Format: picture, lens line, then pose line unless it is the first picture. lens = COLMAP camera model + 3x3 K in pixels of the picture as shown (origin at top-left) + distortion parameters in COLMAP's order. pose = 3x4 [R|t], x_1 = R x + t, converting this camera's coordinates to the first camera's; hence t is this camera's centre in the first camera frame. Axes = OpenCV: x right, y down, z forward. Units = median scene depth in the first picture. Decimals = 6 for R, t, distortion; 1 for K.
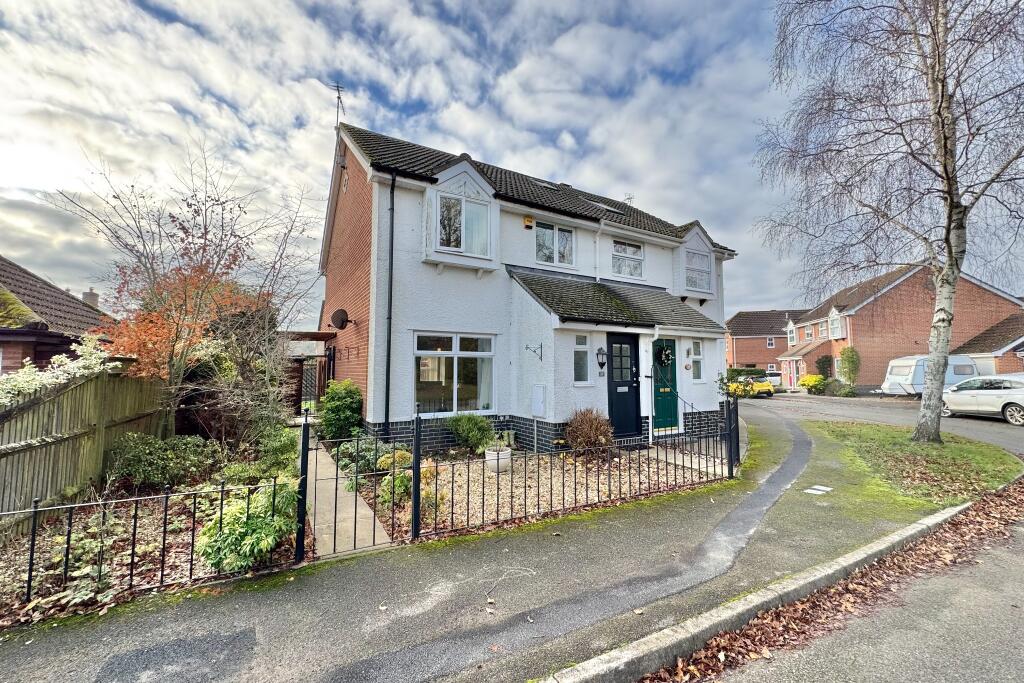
lens RADIAL K [[414.1, 0, 510.1], [0, 414.1, 329.5], [0, 0, 1]] dist [-0.000031, -0.000168]
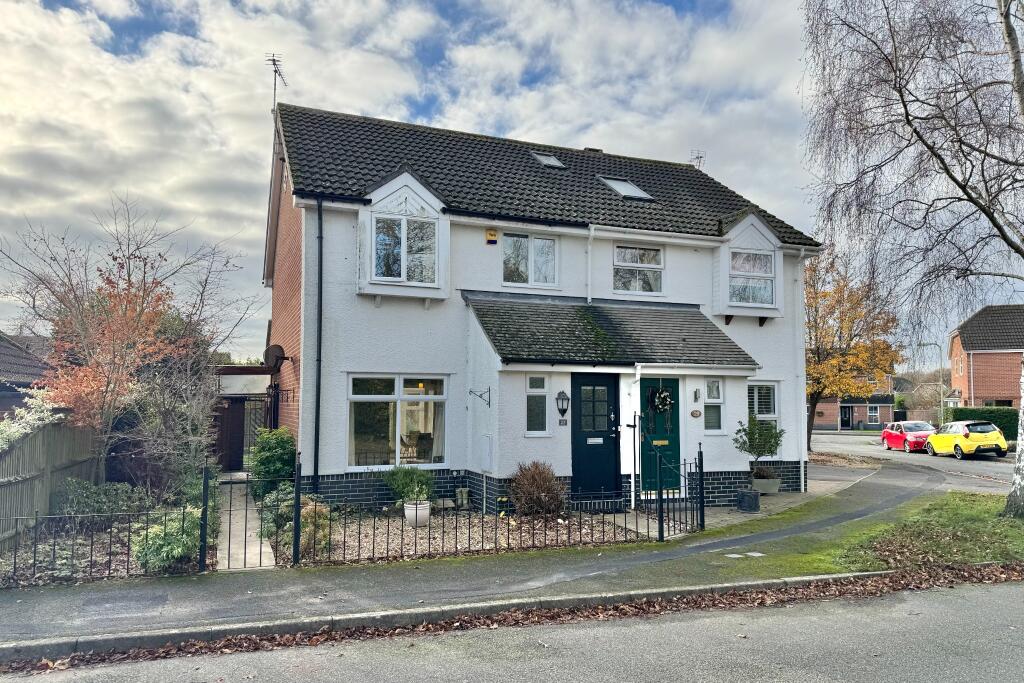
lens RADIAL K [[732.4, 0, 512.0], [0, 732.4, 341.5], [0, 0, 1]] dist [0.119451, -0.189679]
pose [[0.988256, -0.009109, -0.152539, 0.351182], [0.011373, 0.999838, 0.013976, -0.080729], [0.152386, -0.015547, 0.988199, -0.497783]]
